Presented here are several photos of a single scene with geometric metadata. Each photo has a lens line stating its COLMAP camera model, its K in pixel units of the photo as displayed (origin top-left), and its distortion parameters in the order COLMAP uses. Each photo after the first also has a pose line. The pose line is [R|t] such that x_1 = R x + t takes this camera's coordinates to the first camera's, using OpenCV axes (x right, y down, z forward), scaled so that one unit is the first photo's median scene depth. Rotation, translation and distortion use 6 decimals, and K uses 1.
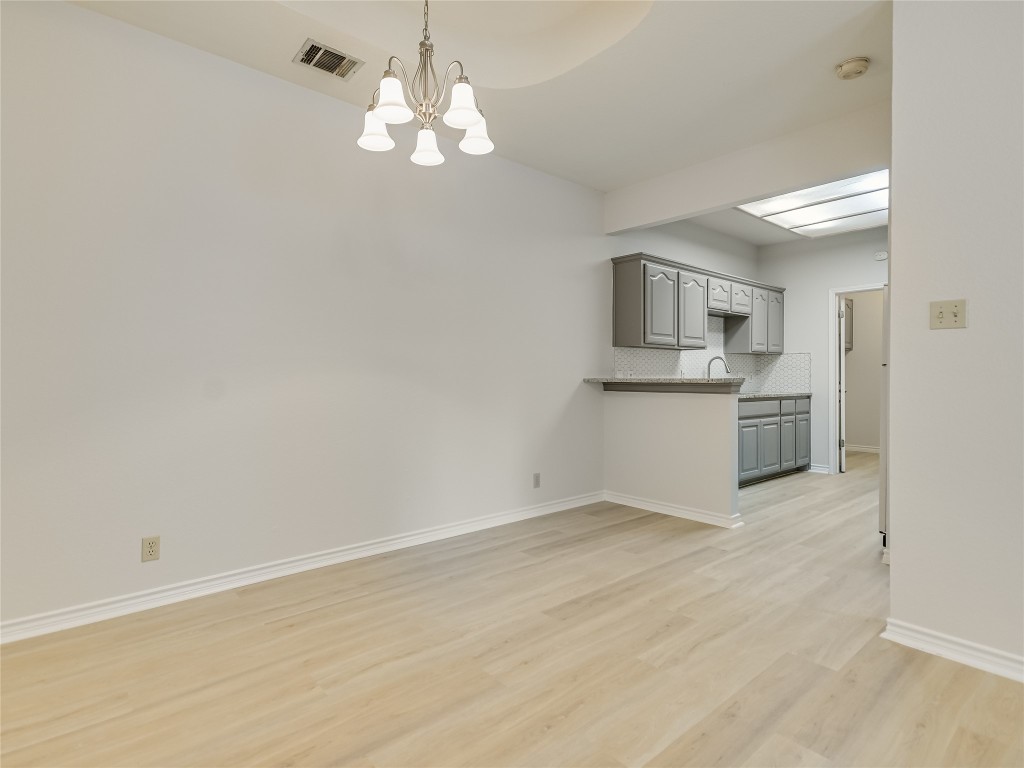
lens RADIAL K [[502.6, 0, 507.4], [0, 502.6, 377.8], [0, 0, 1]] dist [-0.001214, -0.000106]
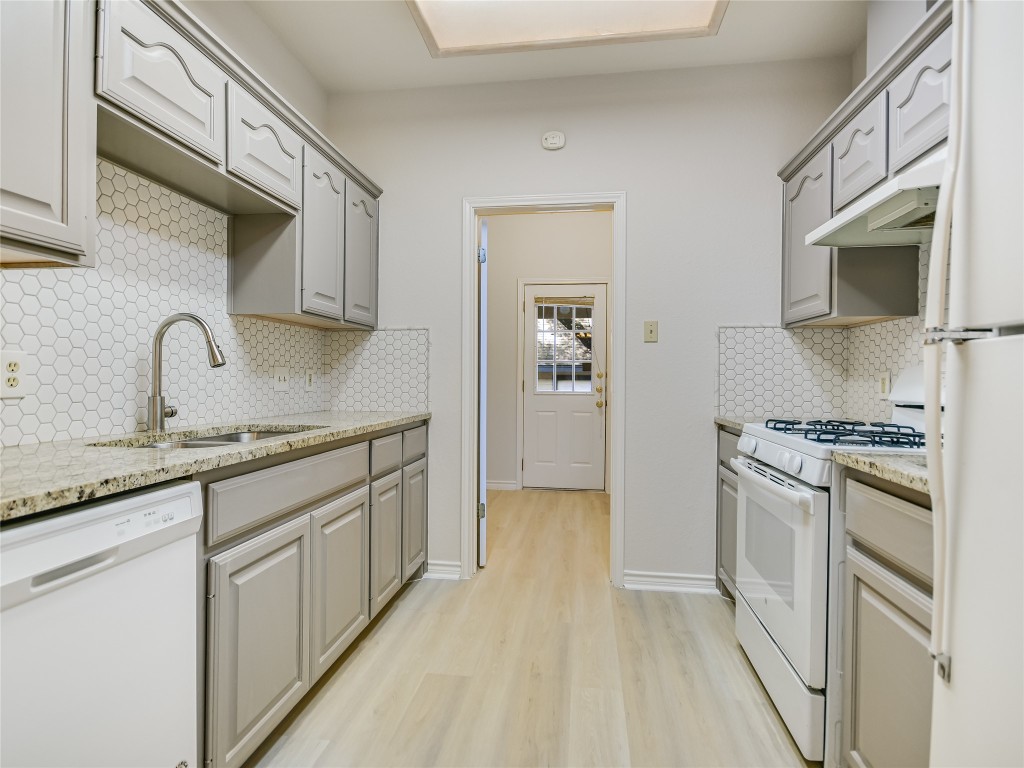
lens RADIAL K [[547.7, 0, 510.6], [0, 547.7, 382.0], [0, 0, 1]] dist [0.006720, 0.000840]
pose [[0.735867, -0.000189, 0.677127, 0.313511], [-0.004903, 0.999972, 0.005607, -0.002654], [-0.677109, -0.007446, 0.735845, 0.573644]]
